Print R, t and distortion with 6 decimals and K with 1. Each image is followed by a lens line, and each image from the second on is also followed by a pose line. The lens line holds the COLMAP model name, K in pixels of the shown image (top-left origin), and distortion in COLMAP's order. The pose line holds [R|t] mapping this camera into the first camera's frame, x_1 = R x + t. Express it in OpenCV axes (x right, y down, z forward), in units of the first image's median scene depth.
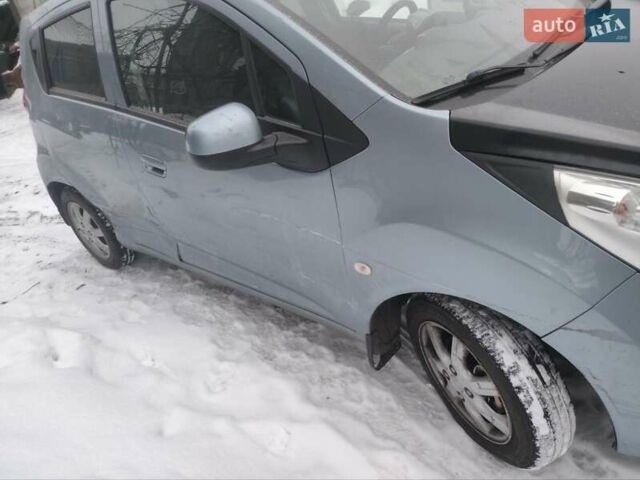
lens RADIAL K [[472.2, 0, 320.0], [0, 472.2, 240.0], [0, 0, 1]] dist [0.115458, -0.180573]
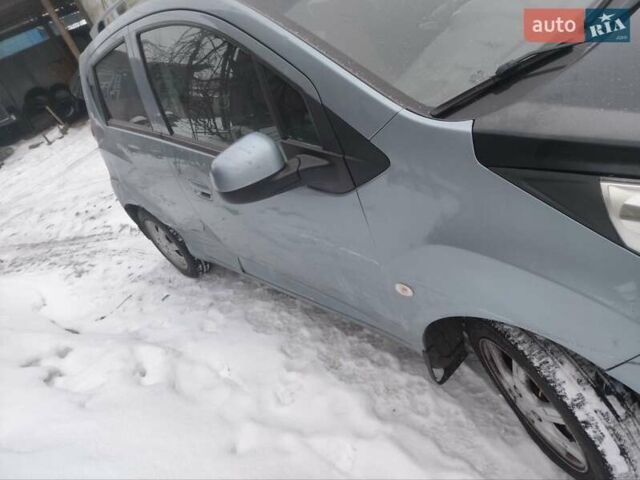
lens RADIAL K [[472.2, 0, 320.0], [0, 472.2, 240.0], [0, 0, 1]] dist [0.115458, -0.180573]
pose [[0.976743, -0.097048, -0.191194, 0.092795], [0.109124, 0.992579, 0.053653, -0.084016], [0.184568, -0.073269, 0.980085, 0.046922]]
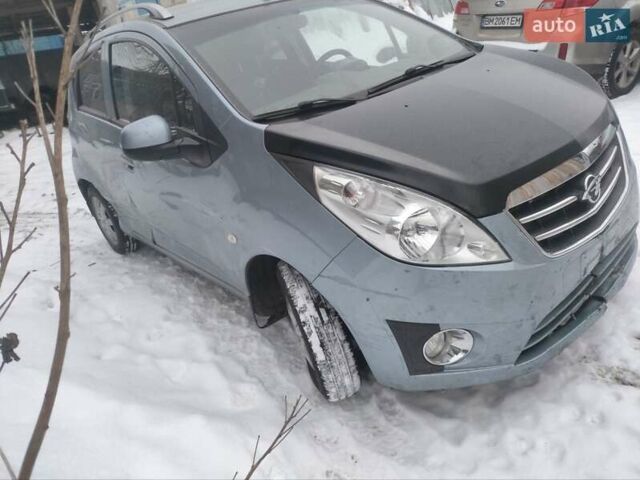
lens RADIAL K [[472.2, 0, 320.0], [0, 472.2, 240.0], [0, 0, 1]] dist [0.115458, -0.180573]
pose [[0.986167, 0.084283, -0.142724, 0.426501], [-0.094795, 0.993136, -0.068519, 0.106371], [0.135970, 0.081101, 0.987388, -0.253027]]
